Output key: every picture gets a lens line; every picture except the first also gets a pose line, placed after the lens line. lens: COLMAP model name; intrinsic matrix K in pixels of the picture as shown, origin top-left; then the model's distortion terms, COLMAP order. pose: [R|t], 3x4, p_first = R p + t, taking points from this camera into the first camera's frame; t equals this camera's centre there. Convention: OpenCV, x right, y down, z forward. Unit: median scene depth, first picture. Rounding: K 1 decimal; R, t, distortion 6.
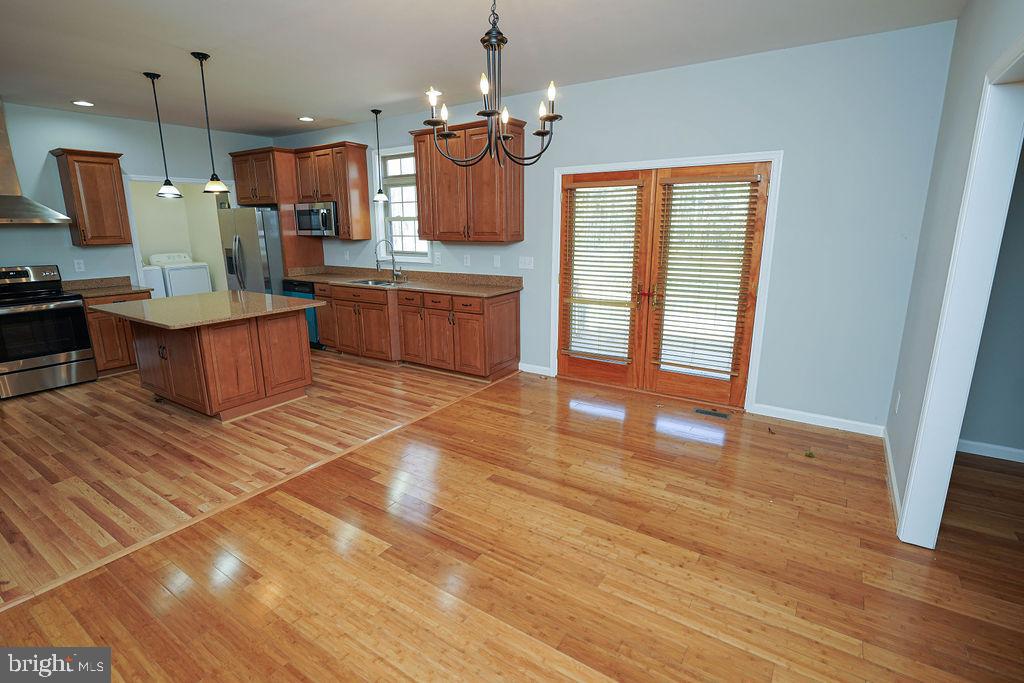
lens RADIAL K [[508.4, 0, 506.0], [0, 508.4, 338.8], [0, 0, 1]] dist [-0.026153, 0.004431]
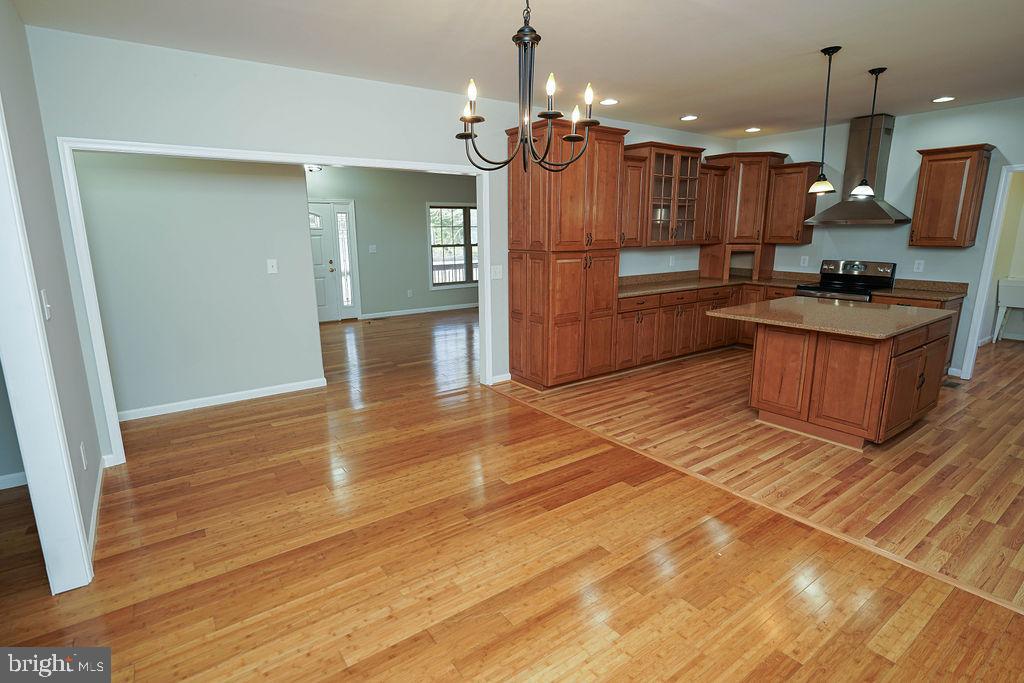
lens RADIAL K [[508.4, 0, 498.3], [0, 508.4, 343.9], [0, 0, 1]] dist [-0.026153, 0.004431]
pose [[-0.366435, 0.211379, -0.906115, 0.440531], [-0.191871, 0.935755, 0.295887, -0.150455], [0.910446, 0.282280, -0.302335, 0.643507]]
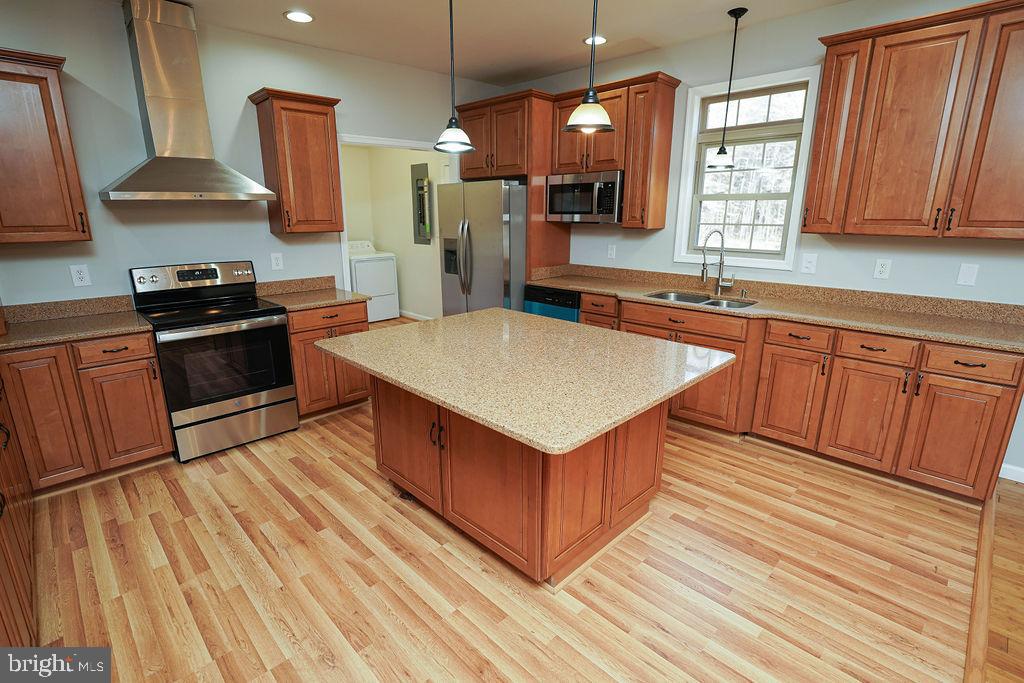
lens RADIAL K [[495.4, 0, 495.5], [0, 495.4, 341.2], [0, 0, 1]] dist [-0.023823, 0.001005]
pose [[0.974787, 0.056714, -0.215809, -0.431594], [-0.048979, 0.997957, 0.041028, -0.085091], [0.217695, -0.029423, 0.975573, 0.415056]]
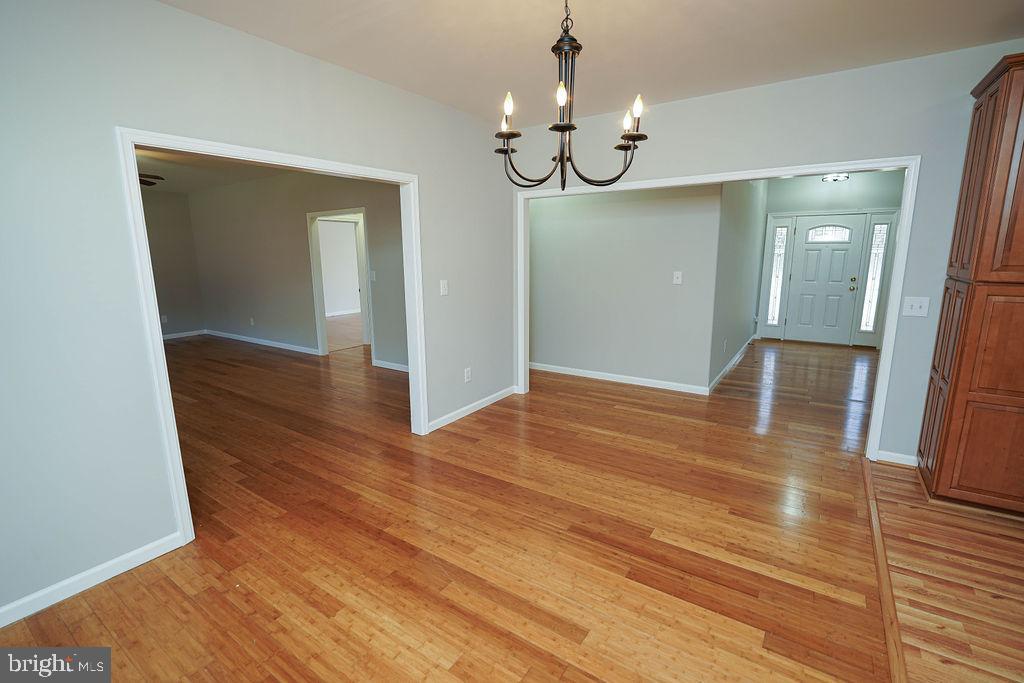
lens RADIAL K [[460.1, 0, 500.6], [0, 460.1, 344.7], [0, 0, 1]] dist [-0.025640, 0.002219]
pose [[-0.999590, 0.015084, 0.024352, 0.036606], [0.023718, 0.912517, 0.408350, -0.202206], [-0.016062, 0.408760, -0.912501, 0.892174]]
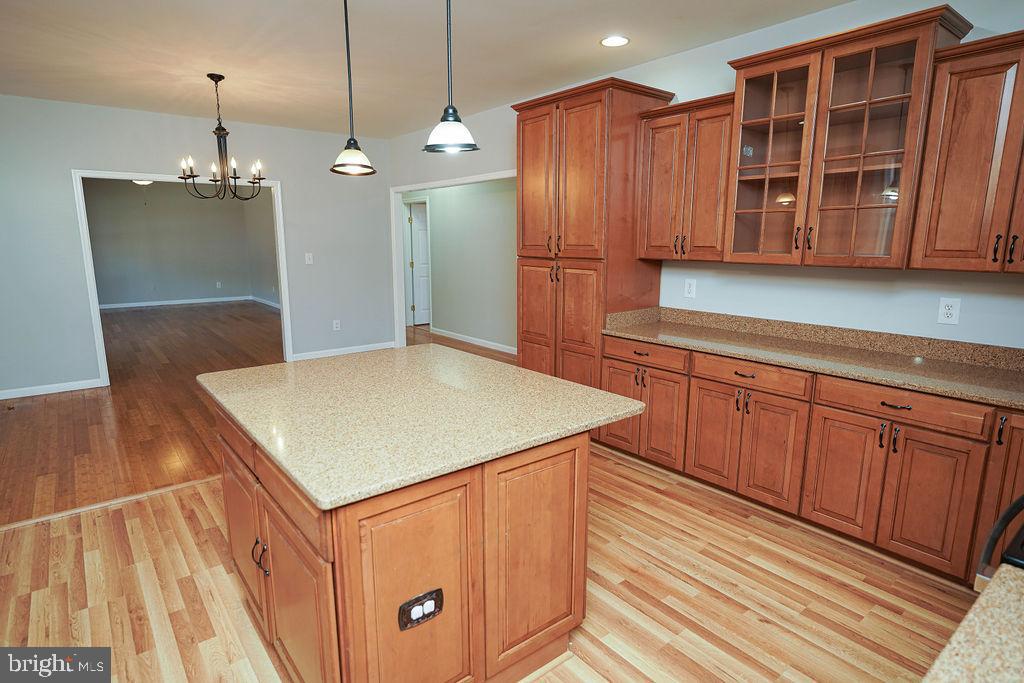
lens RADIAL K [[548.7, 0, 499.0], [0, 548.7, 341.9], [0, 0, 1]] dist [-0.003214, -0.002413]
pose [[-0.950386, -0.055034, 0.306167, -0.731893], [0.072170, 0.918363, 0.389103, -0.270441], [-0.302586, 0.391894, -0.868827, 1.234894]]
